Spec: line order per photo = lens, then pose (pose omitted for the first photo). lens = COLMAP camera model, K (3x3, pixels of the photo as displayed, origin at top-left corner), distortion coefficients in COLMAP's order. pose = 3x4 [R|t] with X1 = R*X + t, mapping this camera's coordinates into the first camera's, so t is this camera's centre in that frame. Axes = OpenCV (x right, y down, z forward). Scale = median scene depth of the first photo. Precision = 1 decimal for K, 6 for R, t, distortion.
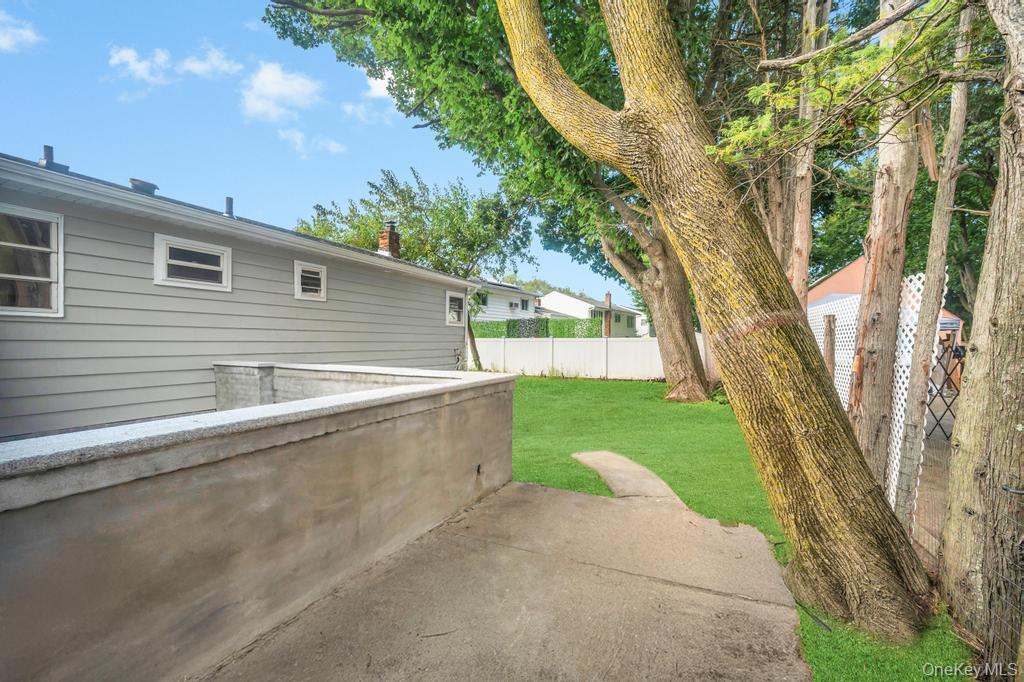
lens RADIAL K [[403.2, 0, 511.9], [0, 403.2, 344.2], [0, 0, 1]] dist [0.000870, 0.000261]
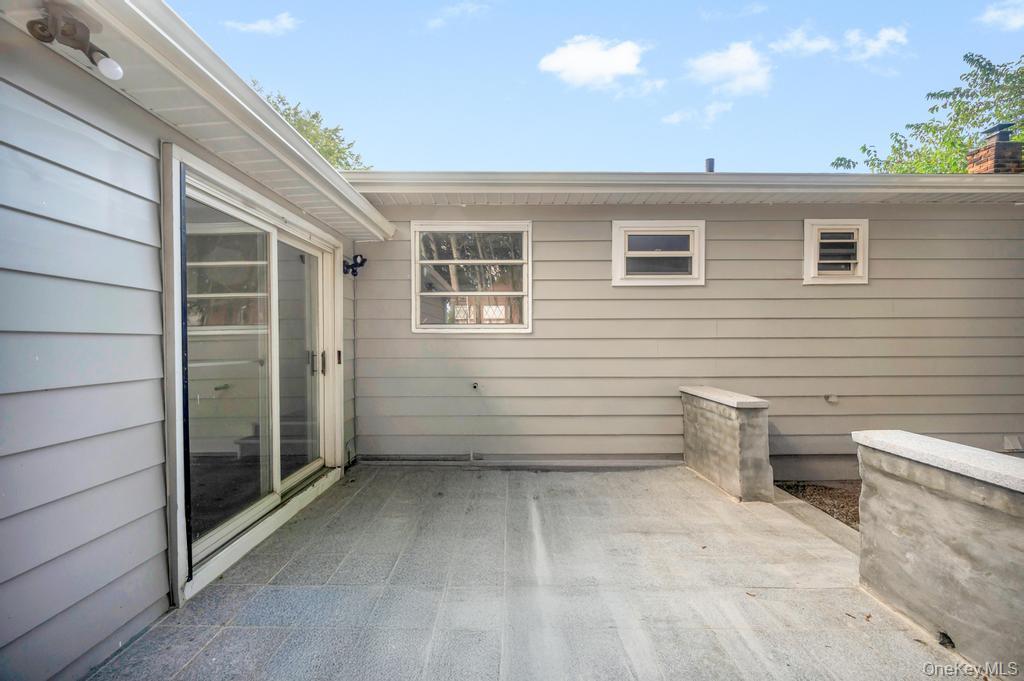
lens RADIAL K [[403.2, 0, 511.9], [0, 403.2, 343.7], [0, 0, 1]] dist [0.000870, 0.000261]
pose [[0.436568, 0.002512, -0.899668, -0.232245], [0.000366, 0.999996, 0.002970, -0.033713], [0.899671, -0.001625, 0.436565, 0.424557]]
